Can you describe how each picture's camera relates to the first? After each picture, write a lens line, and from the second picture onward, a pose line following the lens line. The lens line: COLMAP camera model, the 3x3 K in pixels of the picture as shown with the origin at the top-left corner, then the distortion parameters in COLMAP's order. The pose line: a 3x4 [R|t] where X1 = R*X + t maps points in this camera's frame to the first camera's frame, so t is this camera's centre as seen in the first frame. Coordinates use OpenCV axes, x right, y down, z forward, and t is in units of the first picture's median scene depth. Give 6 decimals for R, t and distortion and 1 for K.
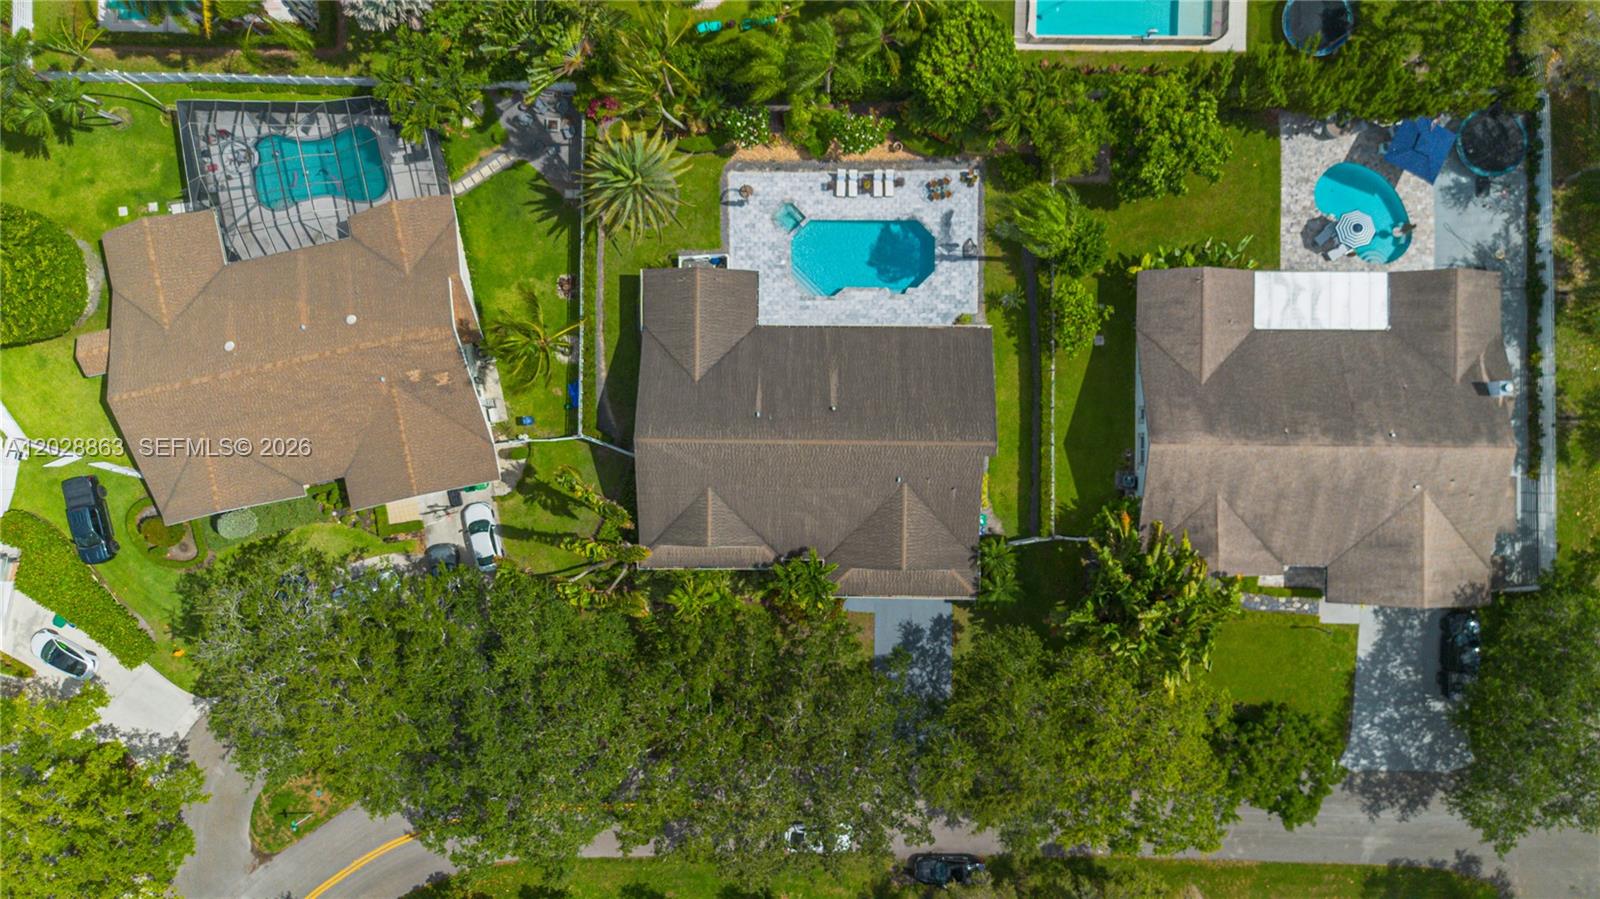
lens RADIAL K [[1143.6, 0, 805.7], [0, 1143.6, 445.8], [0, 0, 1]] dist [0.005506, -0.004309]
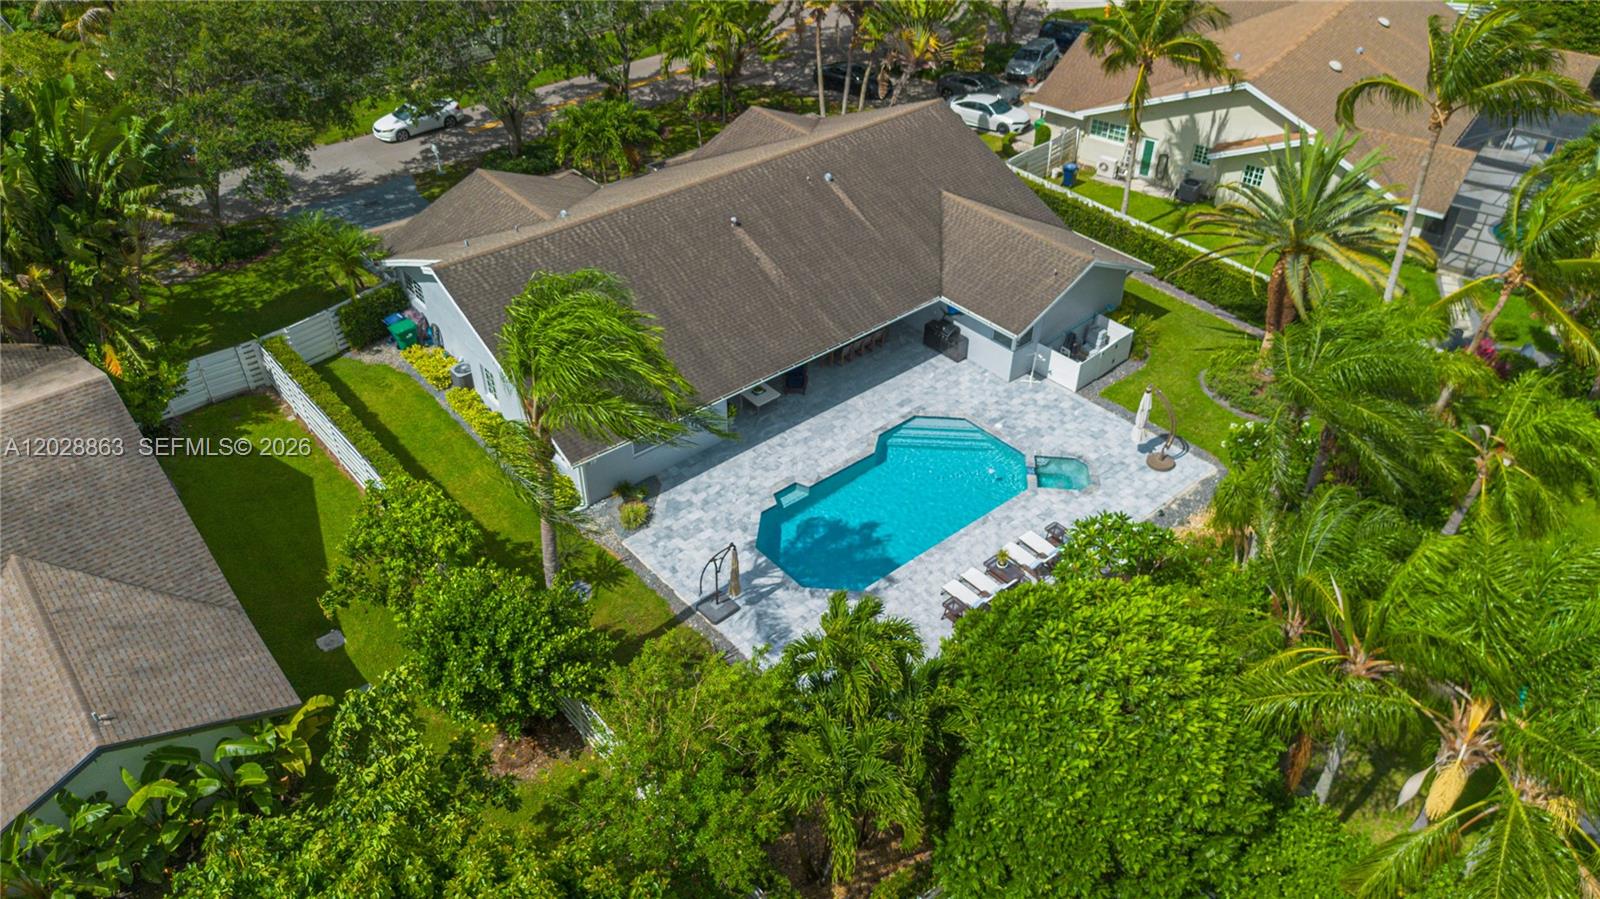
lens RADIAL K [[1143.6, 0, 798.9], [0, 1143.6, 444.2], [0, 0, 1]] dist [0.005506, -0.004309]
pose [[-0.756337, 0.408069, -0.511307, 0.309970], [-0.654179, -0.474258, 0.589176, -0.405797], [-0.002067, 0.780102, 0.625649, 0.691776]]
